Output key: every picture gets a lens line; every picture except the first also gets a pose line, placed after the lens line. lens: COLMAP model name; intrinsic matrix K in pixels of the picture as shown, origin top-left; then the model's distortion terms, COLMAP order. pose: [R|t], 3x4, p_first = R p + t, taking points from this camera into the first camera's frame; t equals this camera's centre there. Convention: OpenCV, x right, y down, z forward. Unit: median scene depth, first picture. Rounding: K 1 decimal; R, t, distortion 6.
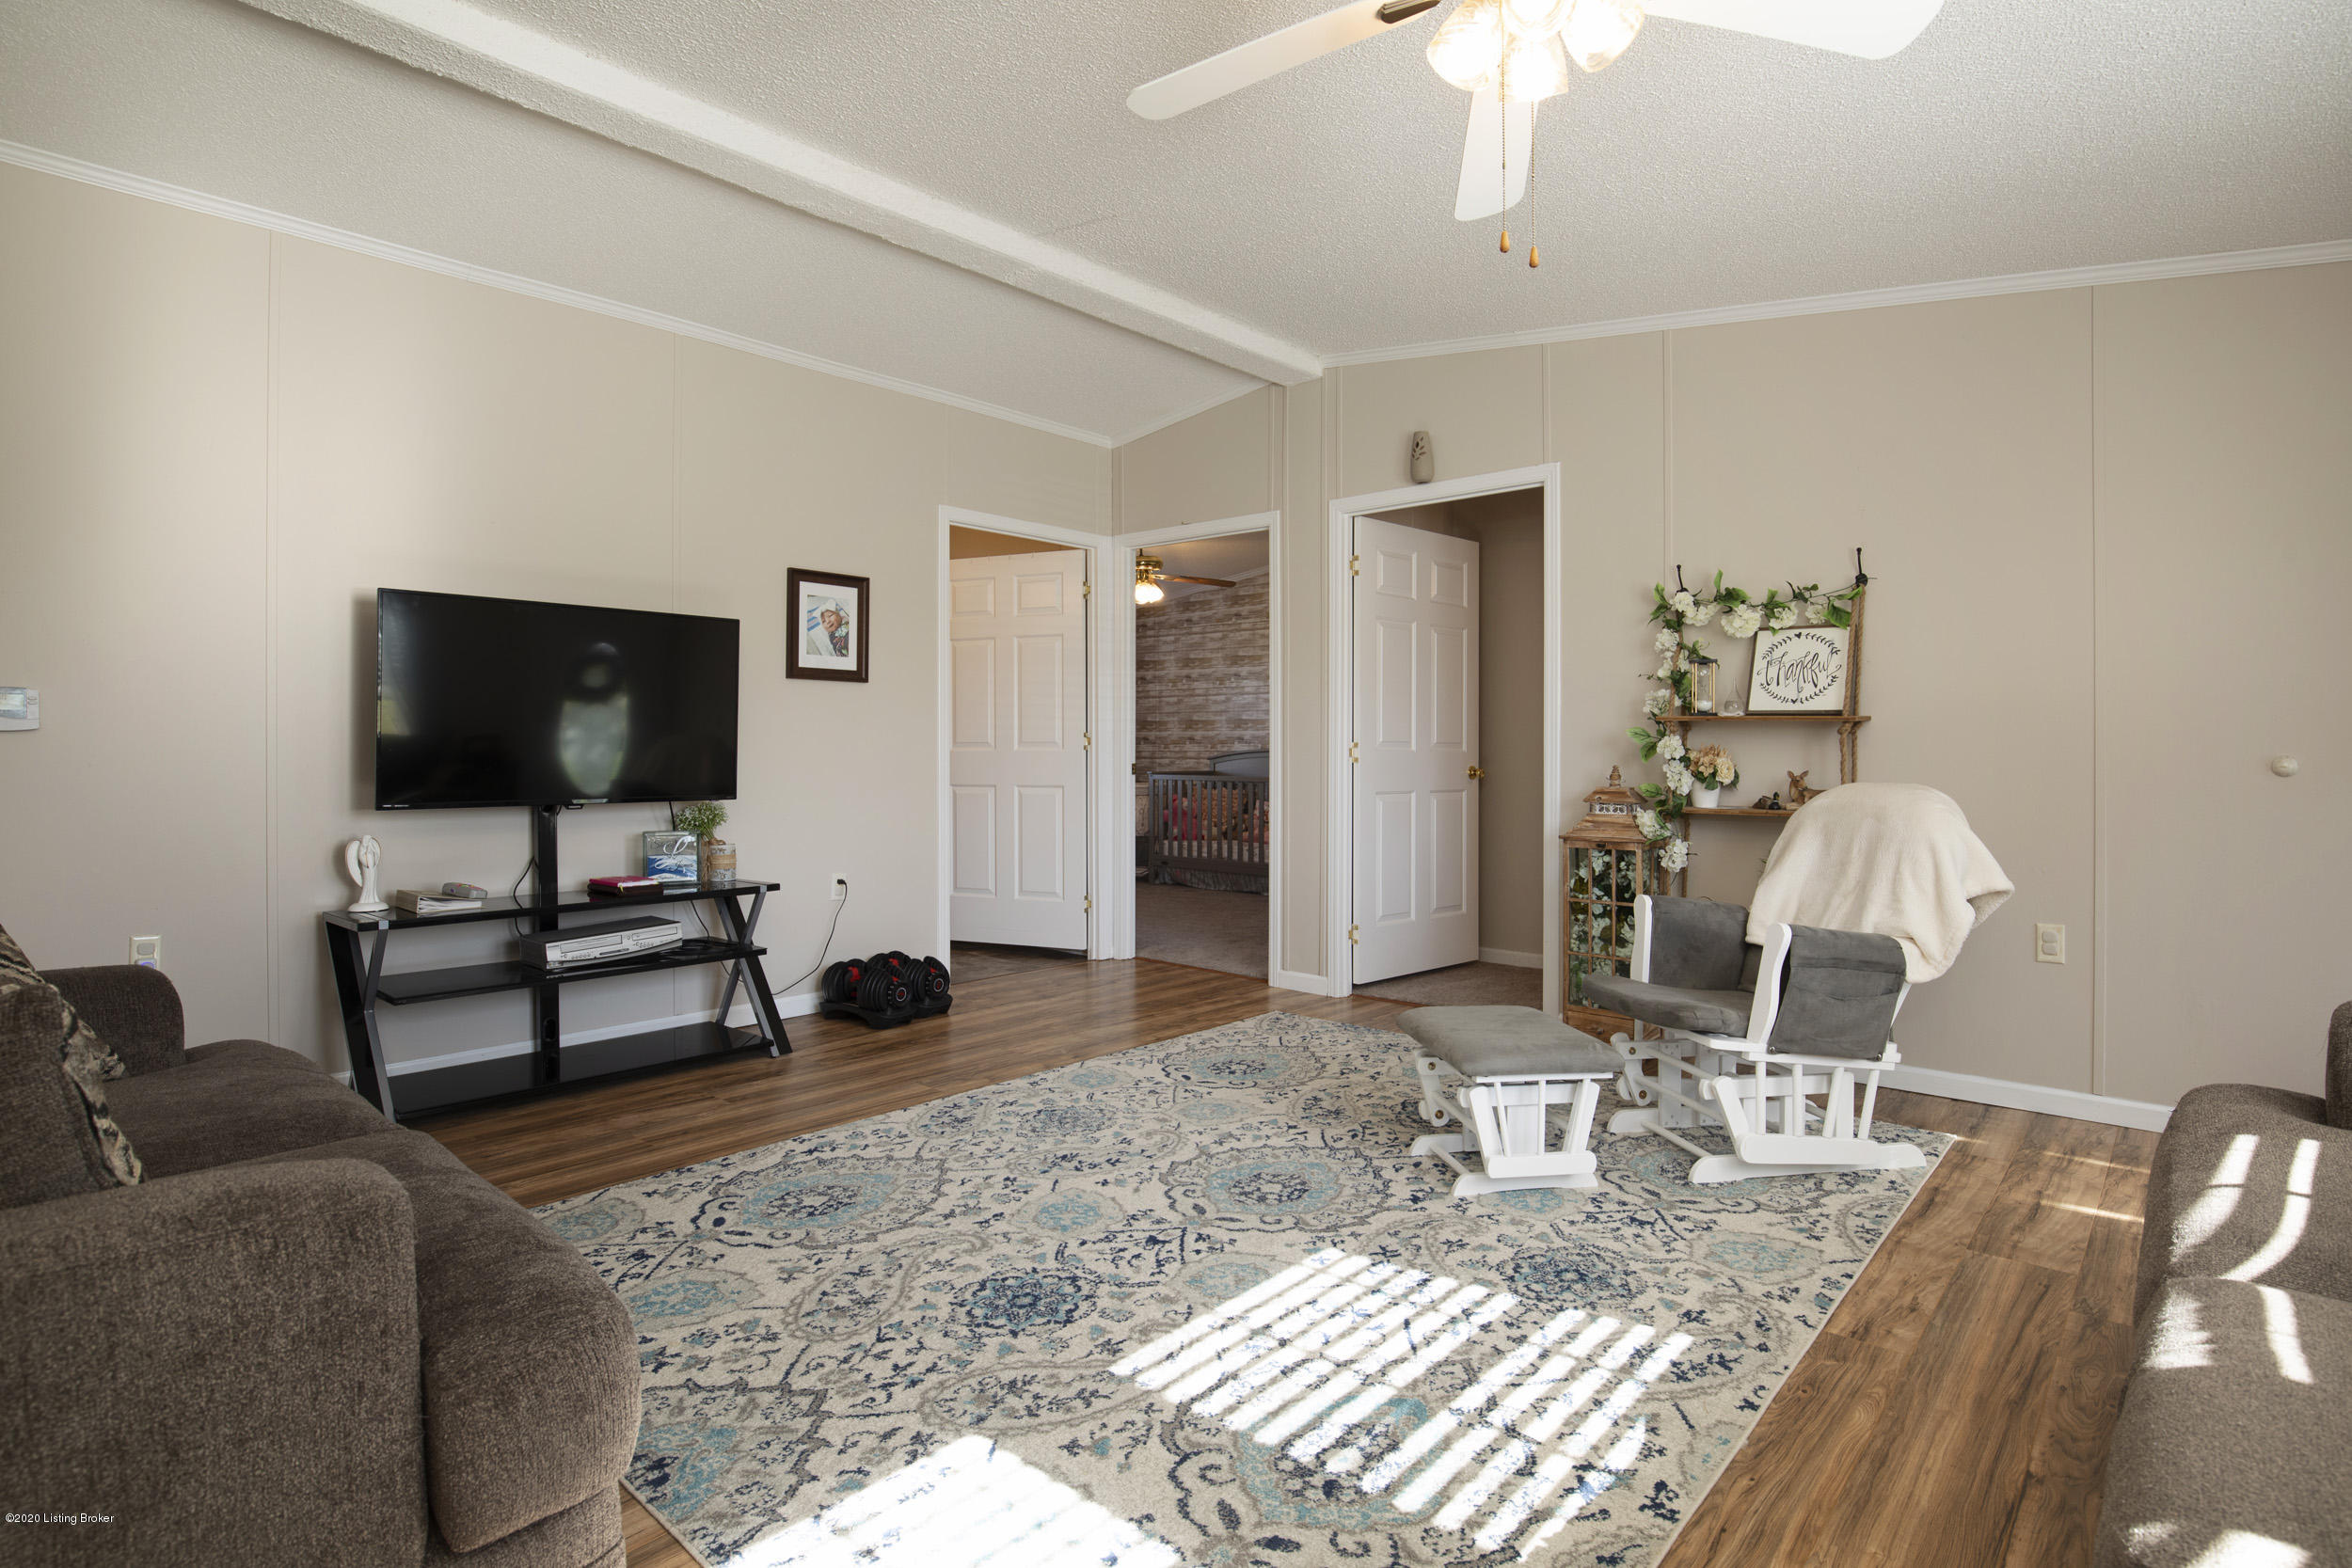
lens RADIAL K [[1165.1, 0, 1176.6], [0, 1165.1, 746.6], [0, 0, 1]] dist [-0.021082, 0.000271]
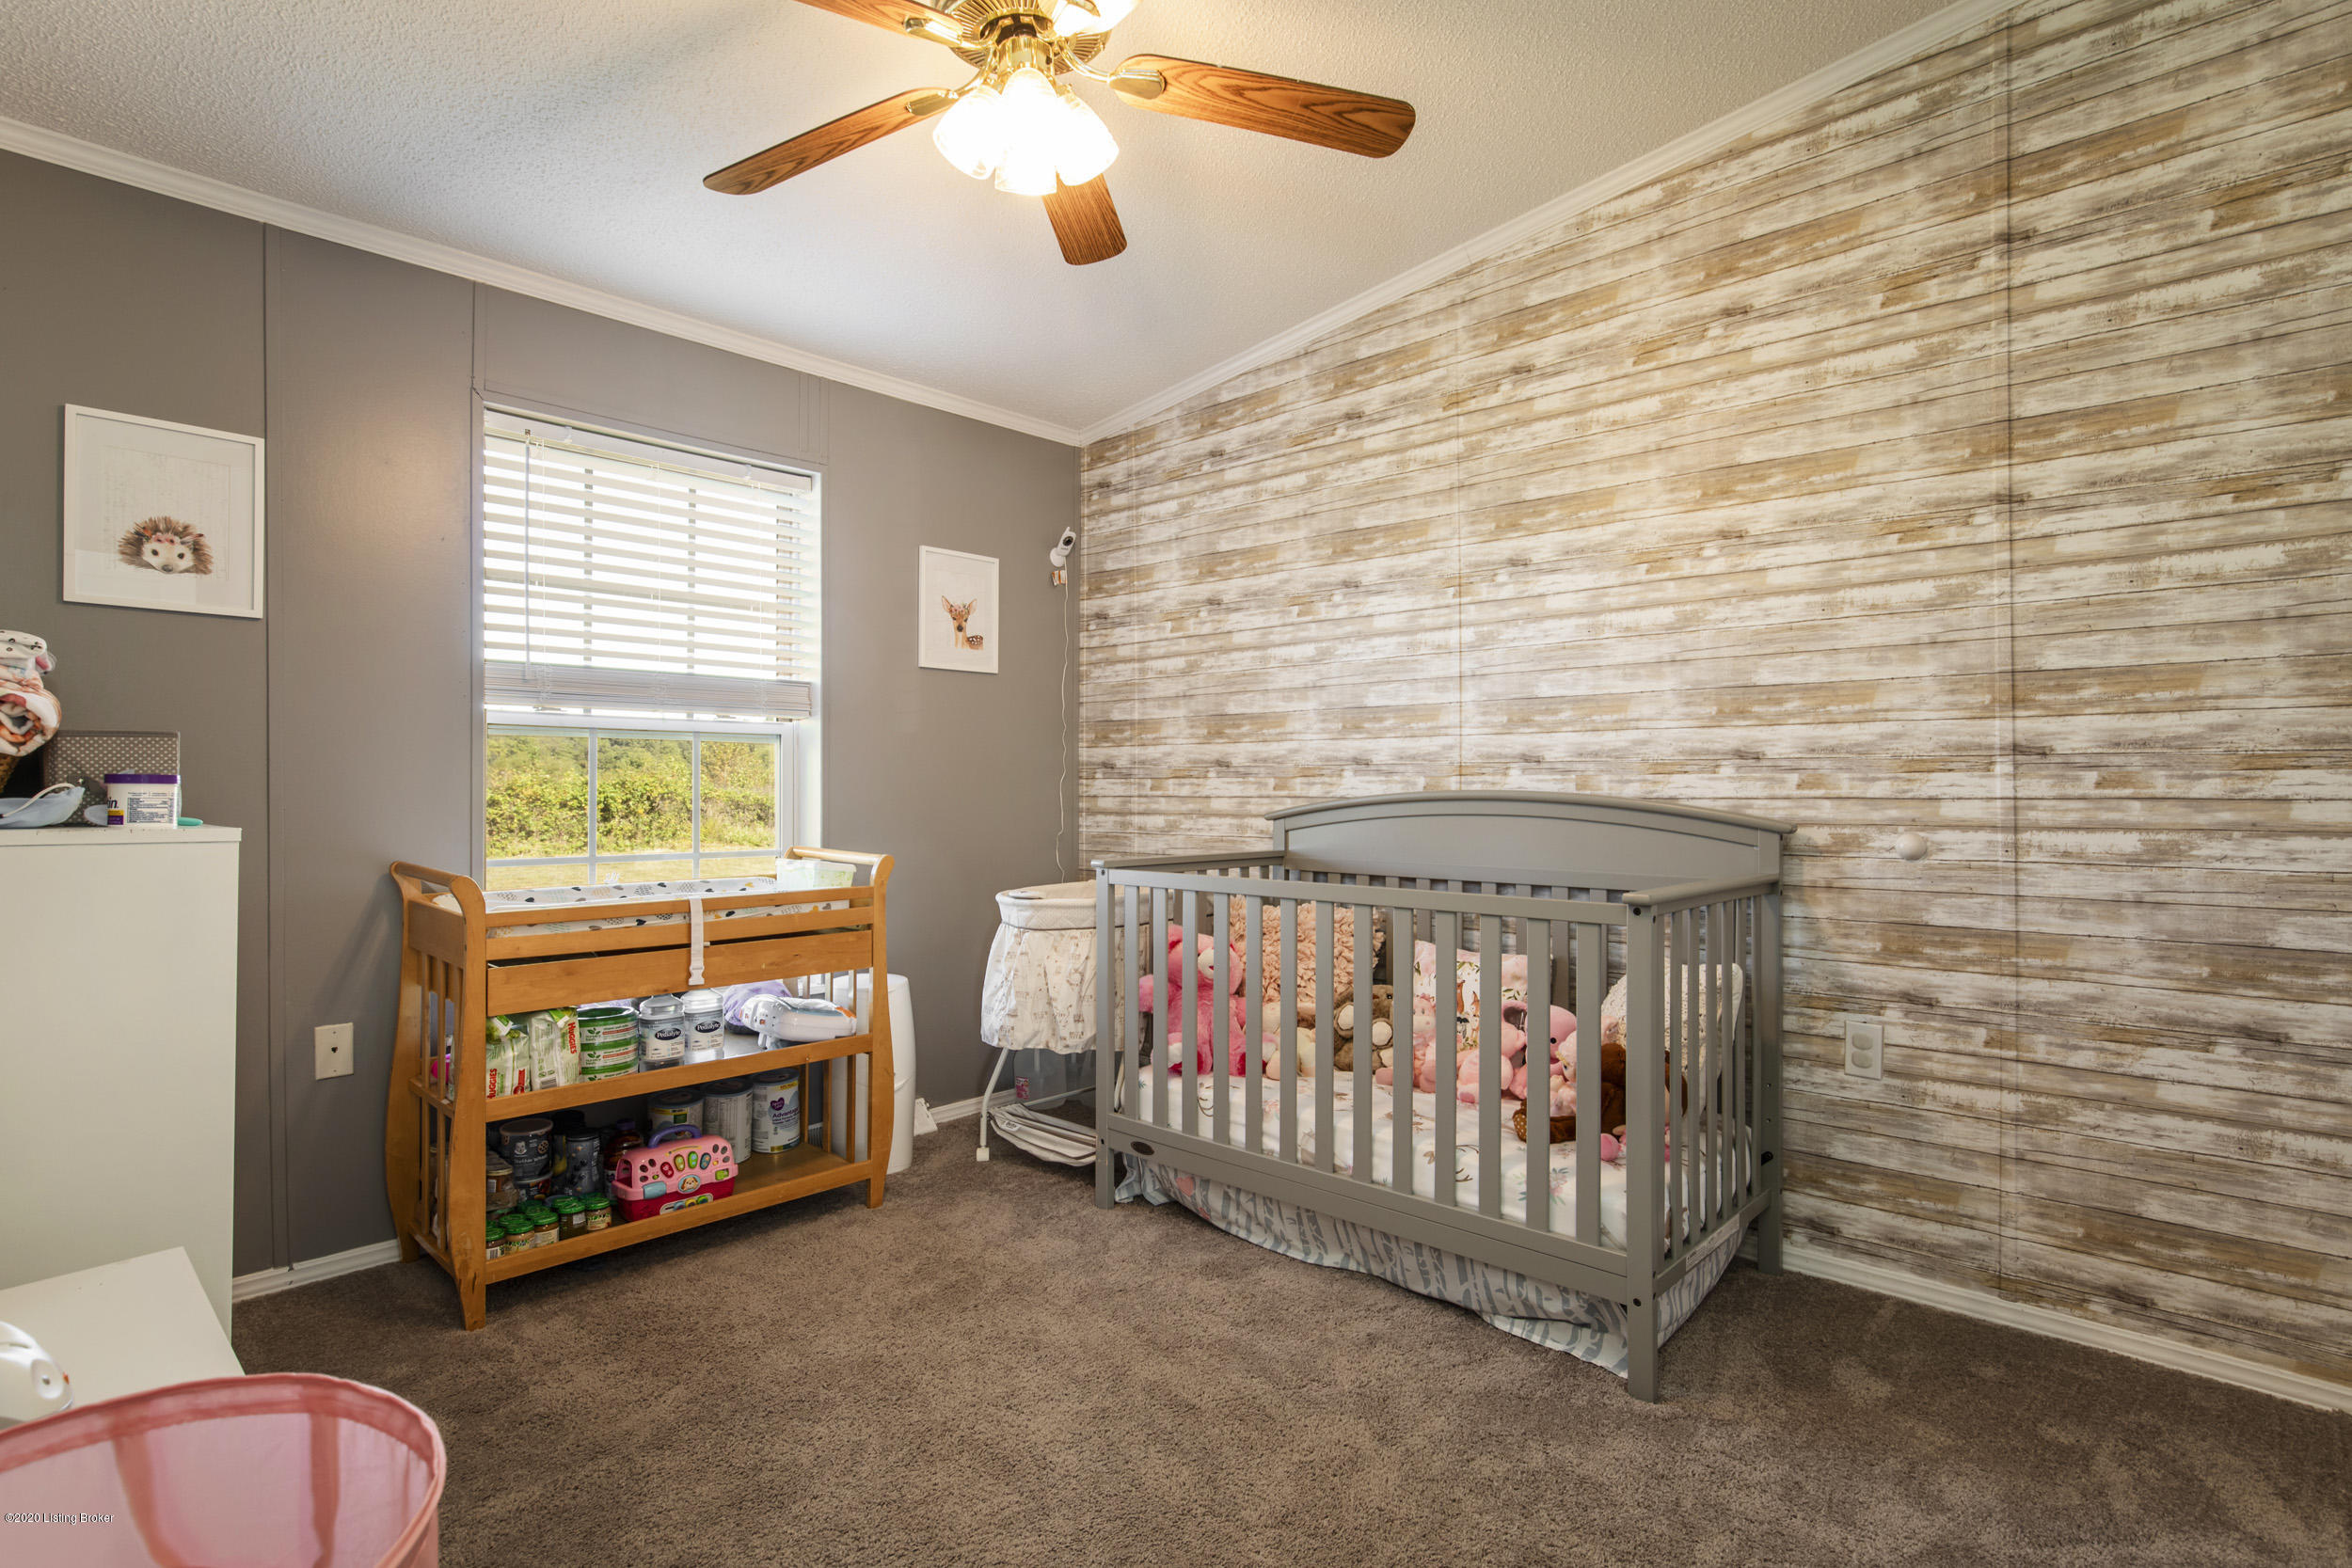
lens RADIAL K [[1165.1, 0, 1180.4], [0, 1165.1, 780.3], [0, 0, 1]] dist [-0.021082, 0.000271]
pose [[0.999941, 0.001772, -0.010716, 0.011896], [-0.001868, 0.999959, -0.008895, 0.007609], [0.010700, 0.008915, 0.999903, 2.305360]]
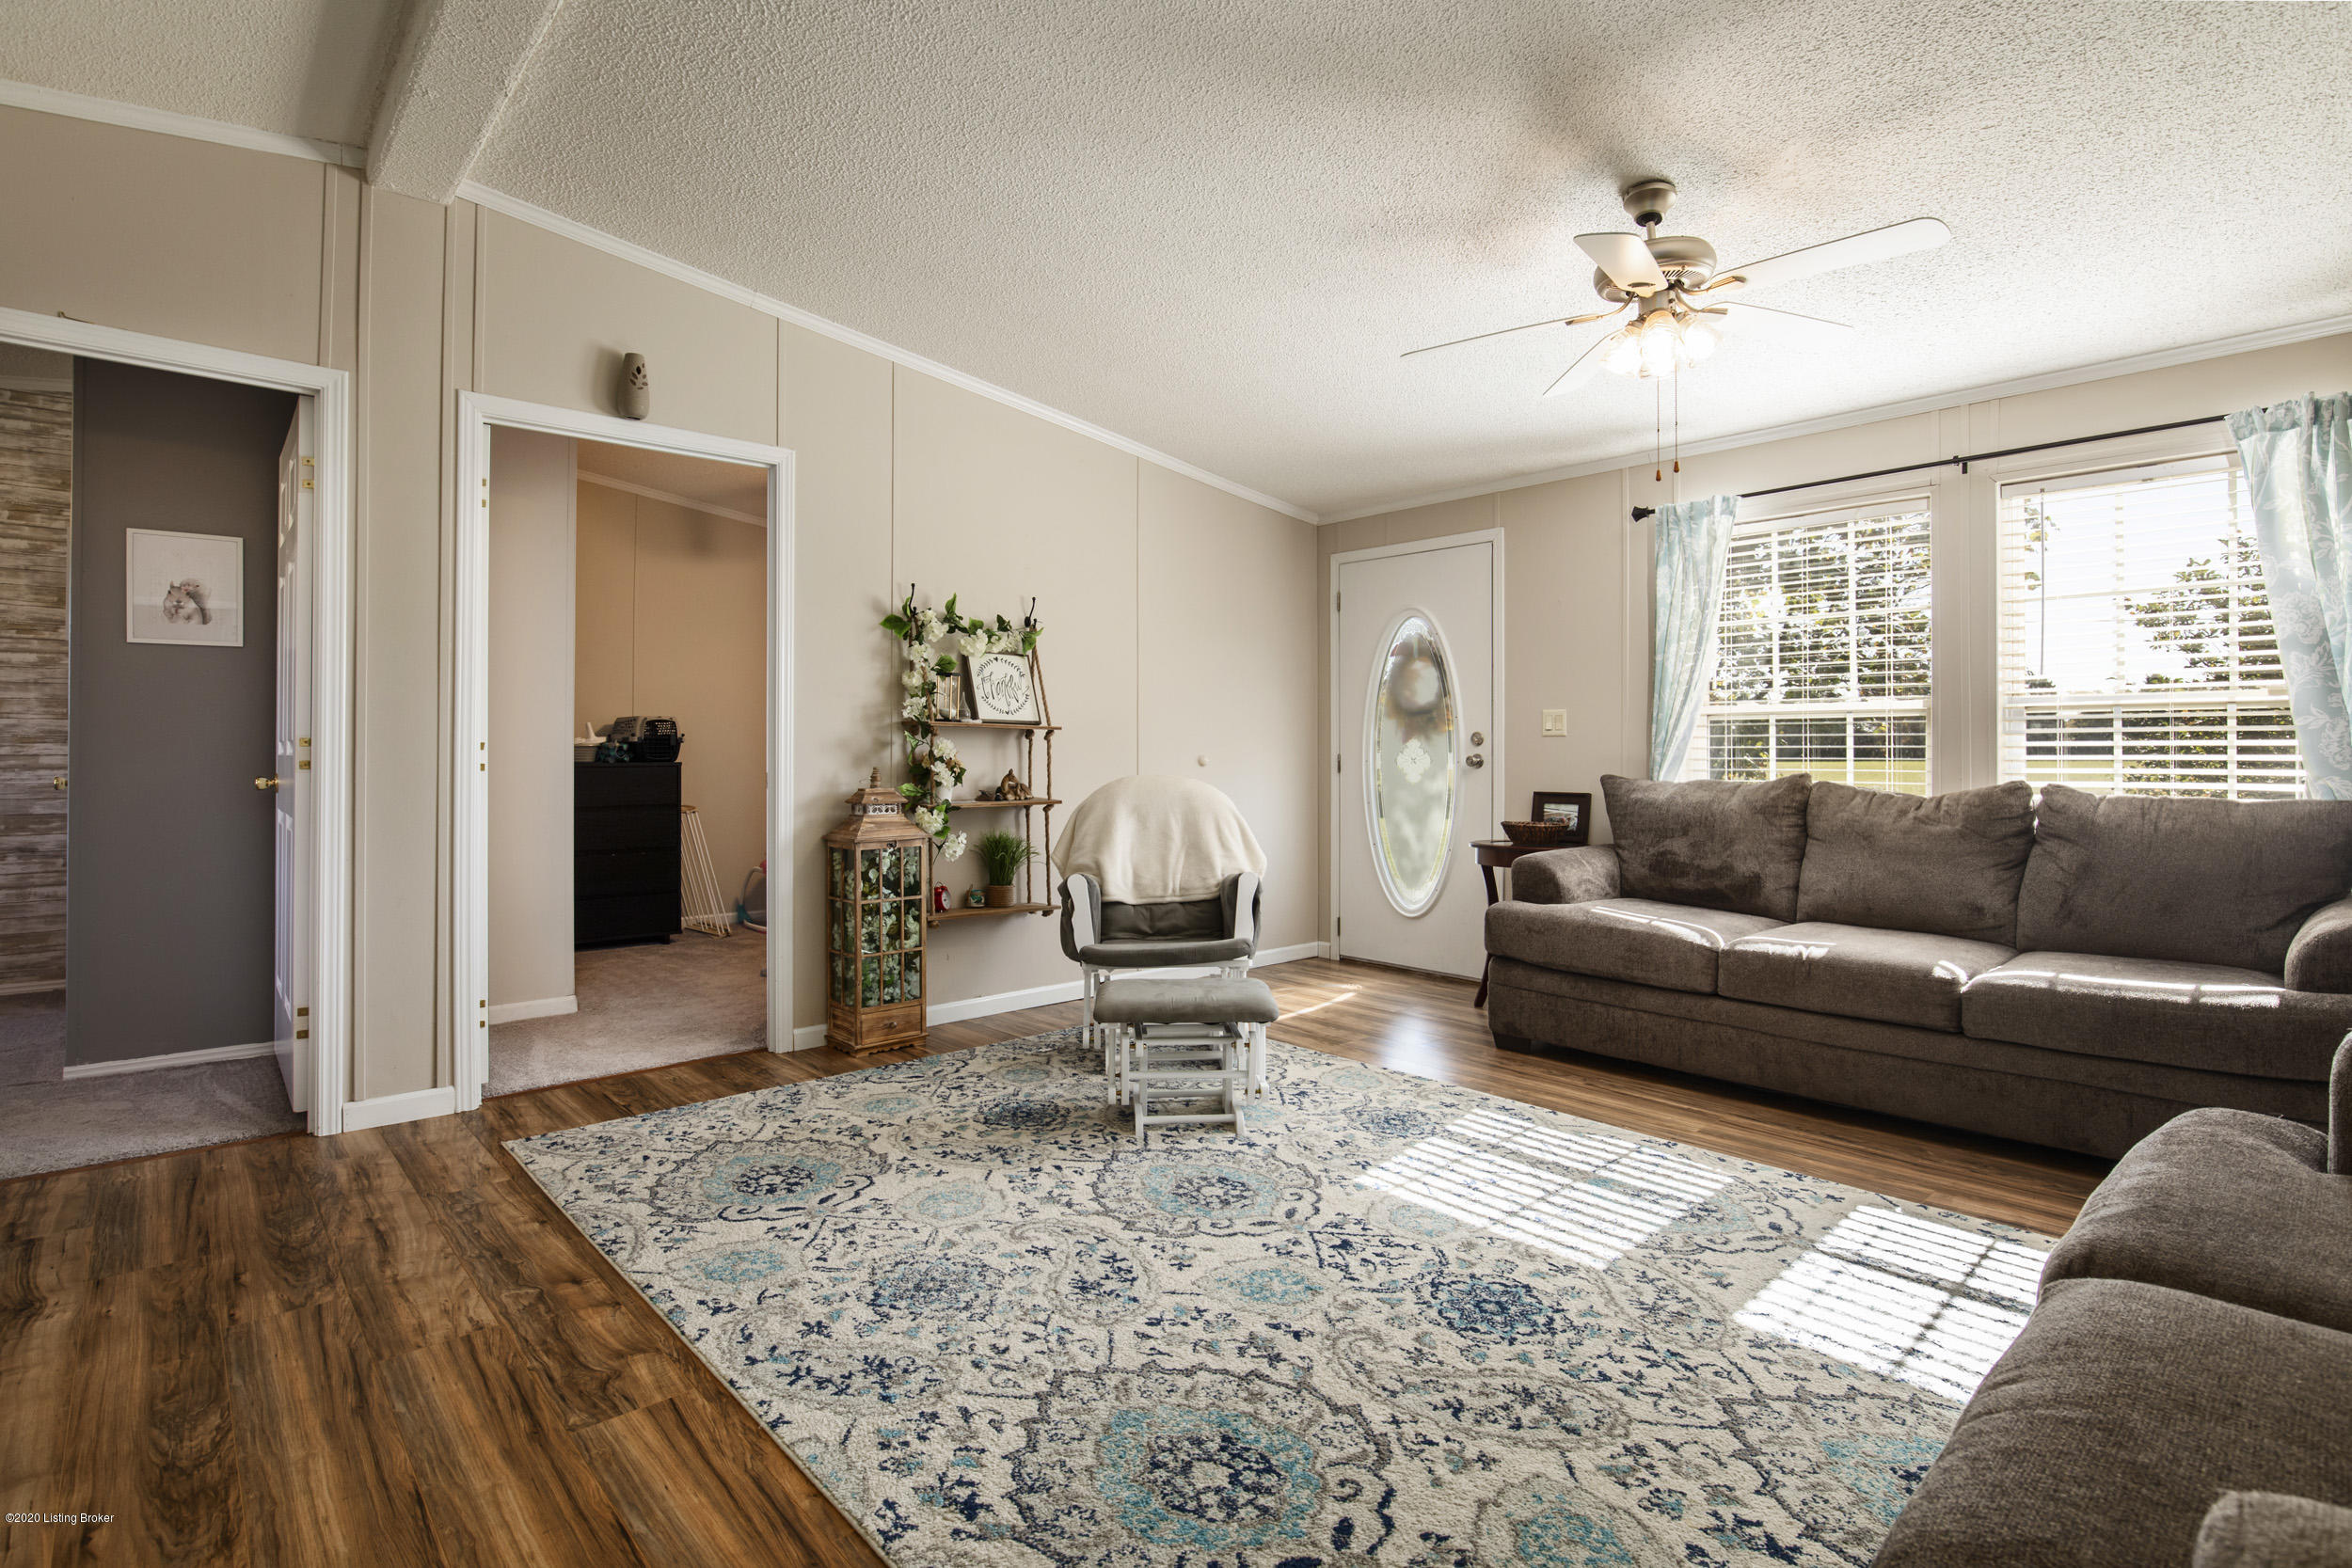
lens RADIAL K [[1153.4, 0, 1175.1], [0, 1153.4, 749.4], [0, 0, 1]] dist [-0.016636, -0.000066]
pose [[0.098701, 0.001784, 0.995116, -0.959999], [-0.001480, 0.999998, -0.001646, 0.002792], [-0.995116, -0.001310, 0.098704, 0.992143]]
